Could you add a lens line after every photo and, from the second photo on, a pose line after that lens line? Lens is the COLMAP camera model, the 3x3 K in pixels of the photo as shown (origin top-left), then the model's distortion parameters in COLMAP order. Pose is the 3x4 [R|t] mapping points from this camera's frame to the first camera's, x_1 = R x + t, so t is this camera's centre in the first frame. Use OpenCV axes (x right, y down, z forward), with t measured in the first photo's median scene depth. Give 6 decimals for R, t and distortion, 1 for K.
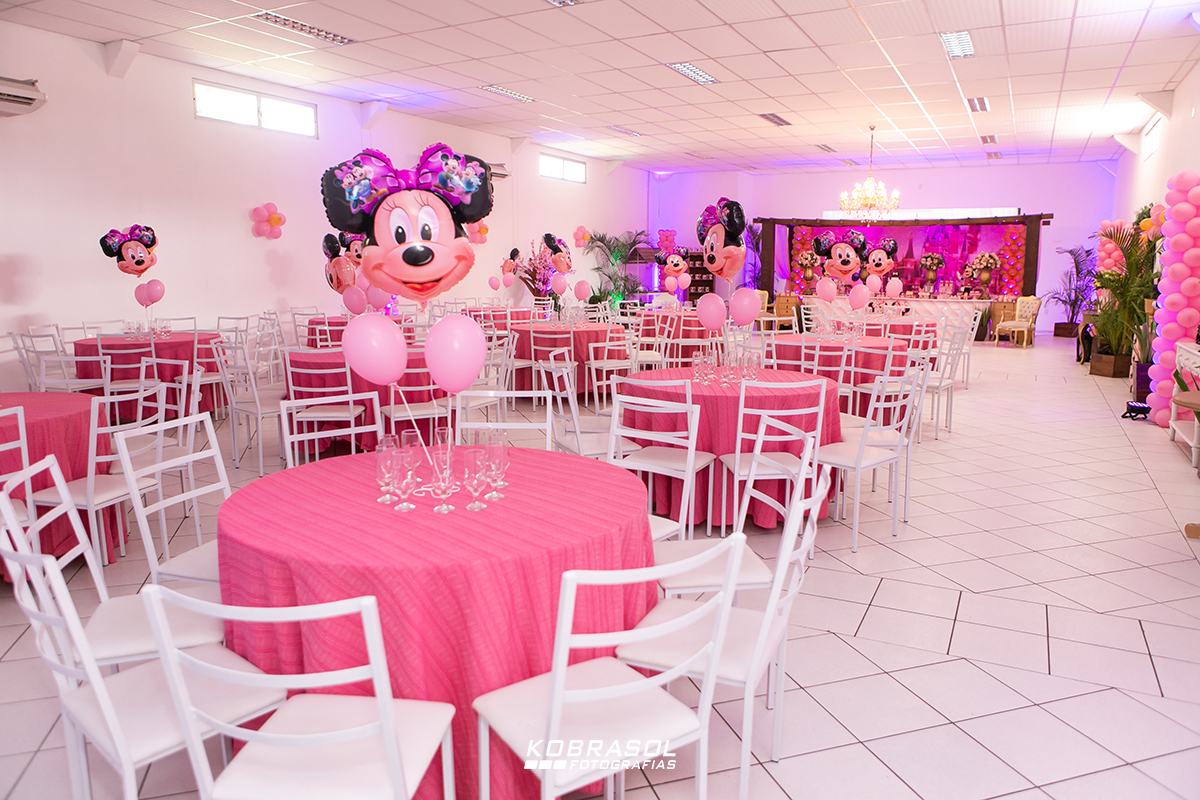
lens RADIAL K [[819.8, 0, 600.0], [0, 819.8, 400.0], [0, 0, 1]] dist [-0.050722, 0.000336]
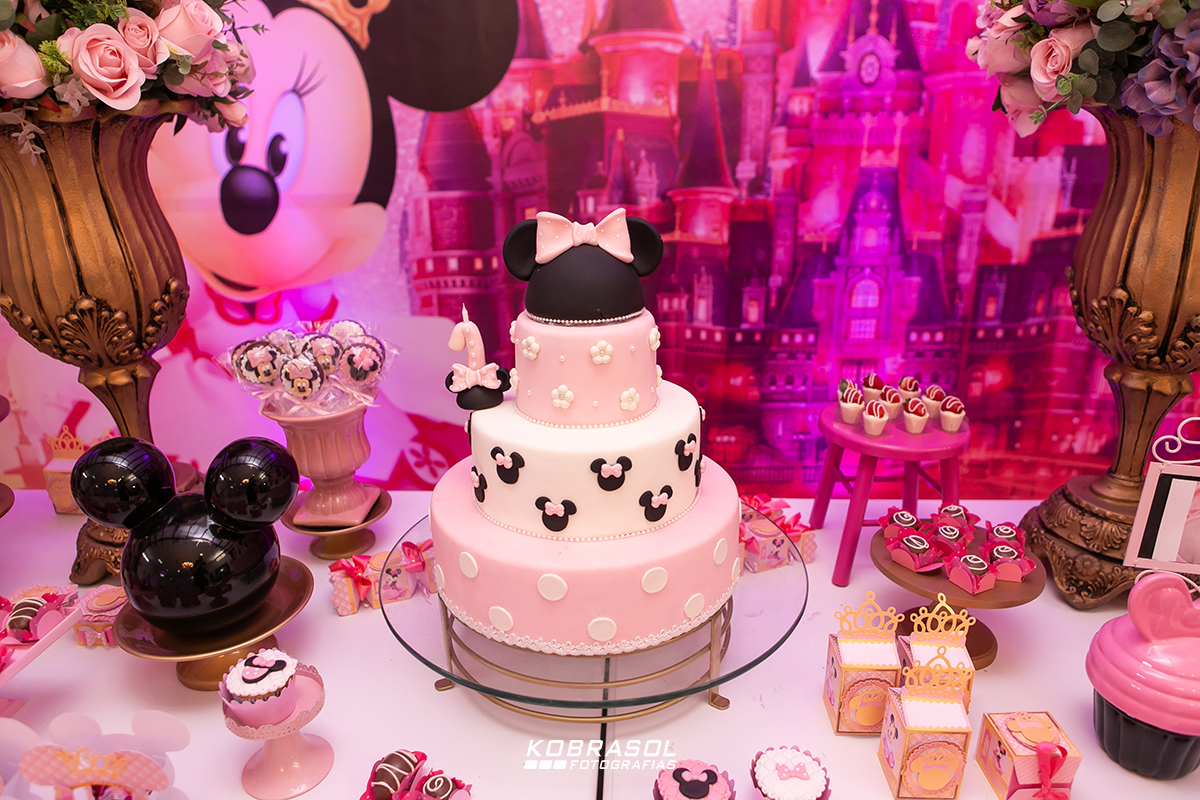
lens RADIAL K [[819.8, 0, 600.0], [0, 819.8, 400.0], [0, 0, 1]] dist [-0.050722, 0.000336]
pose [[0.903008, -0.159909, 0.398755, 0.342493], [0.091048, 0.978297, 0.186133, -0.154193], [-0.419866, -0.131774, 0.897969, 0.953054]]
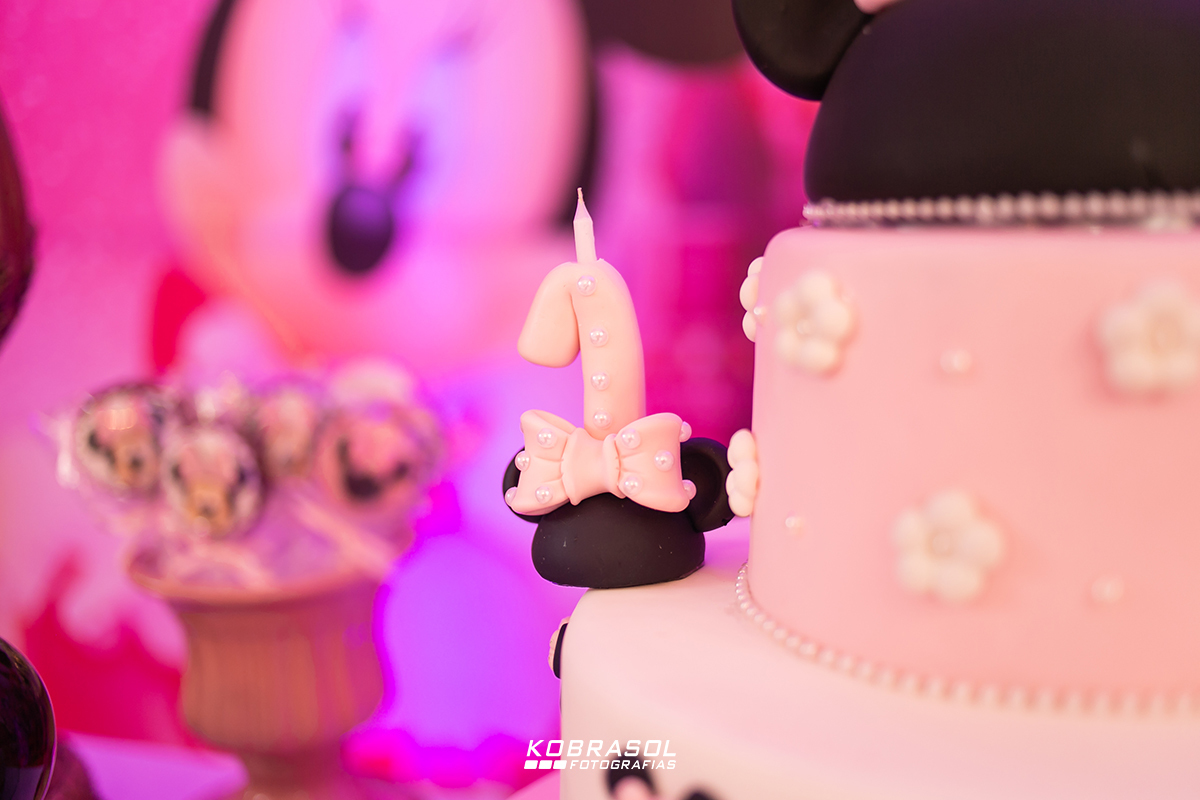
lens RADIAL K [[1266.6, 0, 600.0], [0, 1266.6, 400.0], [0, 0, 1]] dist [-0.077633, -0.000124]
pose [[0.986968, -0.040780, 0.155665, 0.352737], [0.043141, 0.998999, -0.011820, -0.147661], [-0.155028, 0.018382, 0.987739, 0.981409]]
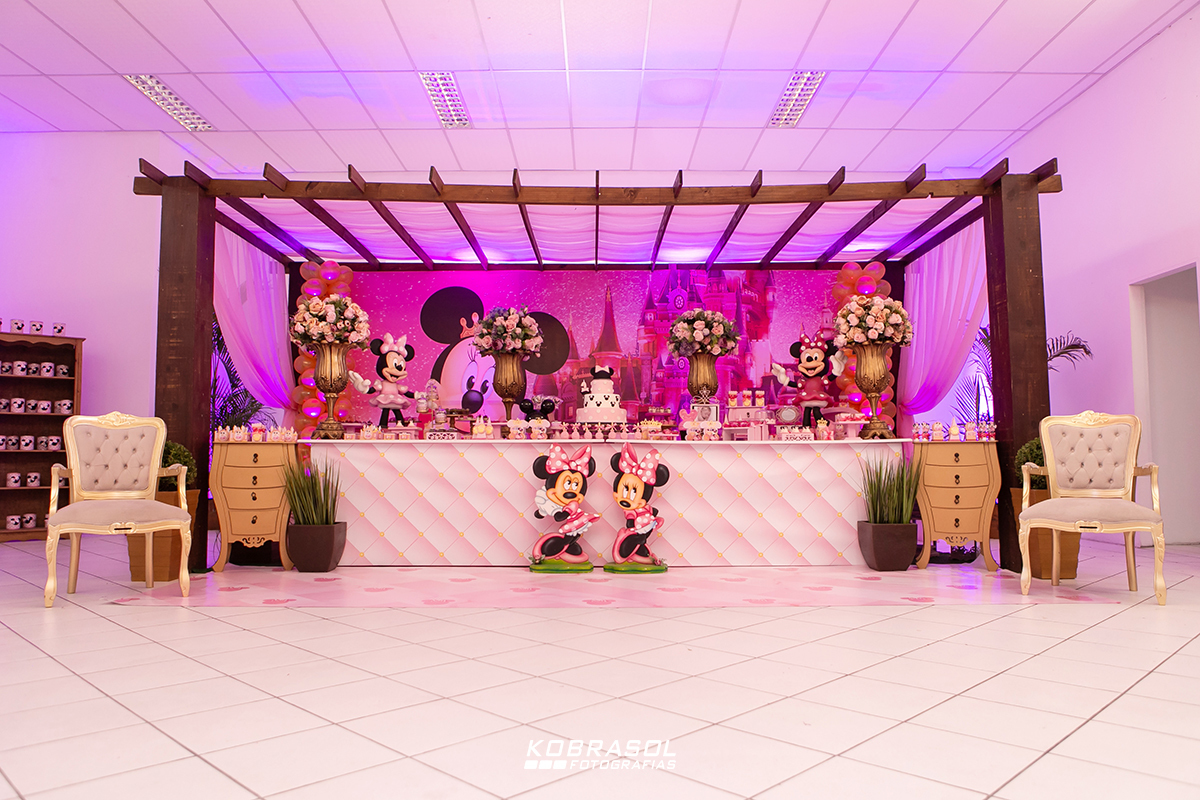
lens RADIAL K [[819.8, 0, 600.0], [0, 819.8, 400.0], [0, 0, 1]] dist [-0.050722, 0.000336]
pose [[0.882718, 0.030815, 0.468892, 0.209368], [0.078960, 0.973932, -0.212654, -0.073890], [-0.463222, 0.224737, 0.857274, 0.722031]]
